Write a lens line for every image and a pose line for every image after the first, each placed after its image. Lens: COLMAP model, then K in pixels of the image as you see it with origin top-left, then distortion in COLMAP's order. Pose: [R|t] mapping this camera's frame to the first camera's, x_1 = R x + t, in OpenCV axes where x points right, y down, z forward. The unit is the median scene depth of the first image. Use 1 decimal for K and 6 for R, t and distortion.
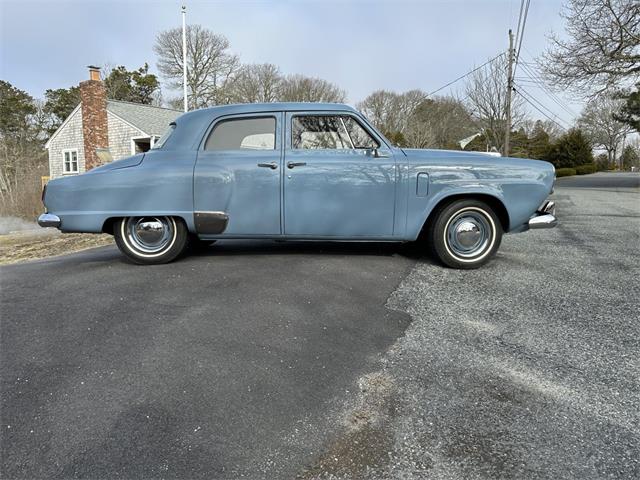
lens RADIAL K [[462.0, 0, 320.0], [0, 462.0, 240.0], [0, 0, 1]] dist [-0.004403, -0.002665]
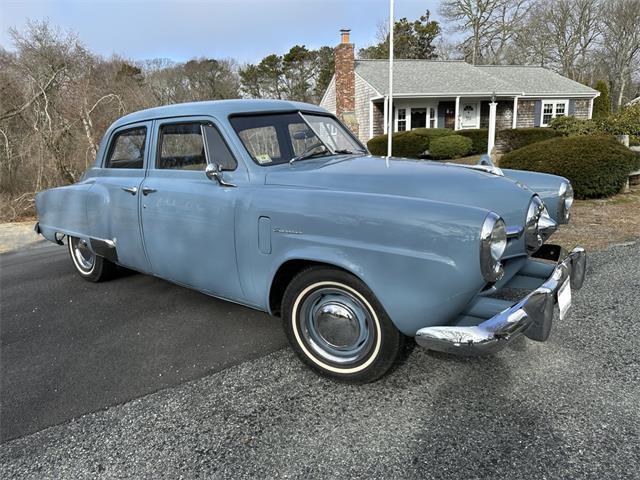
lens RADIAL K [[462.0, 0, 320.0], [0, 462.0, 240.0], [0, 0, 1]] dist [-0.004403, -0.002665]
pose [[0.769330, 0.117192, -0.628010, 0.171716], [-0.040975, 0.990058, 0.134558, -0.050733], [0.637536, -0.077787, 0.766484, 0.147027]]
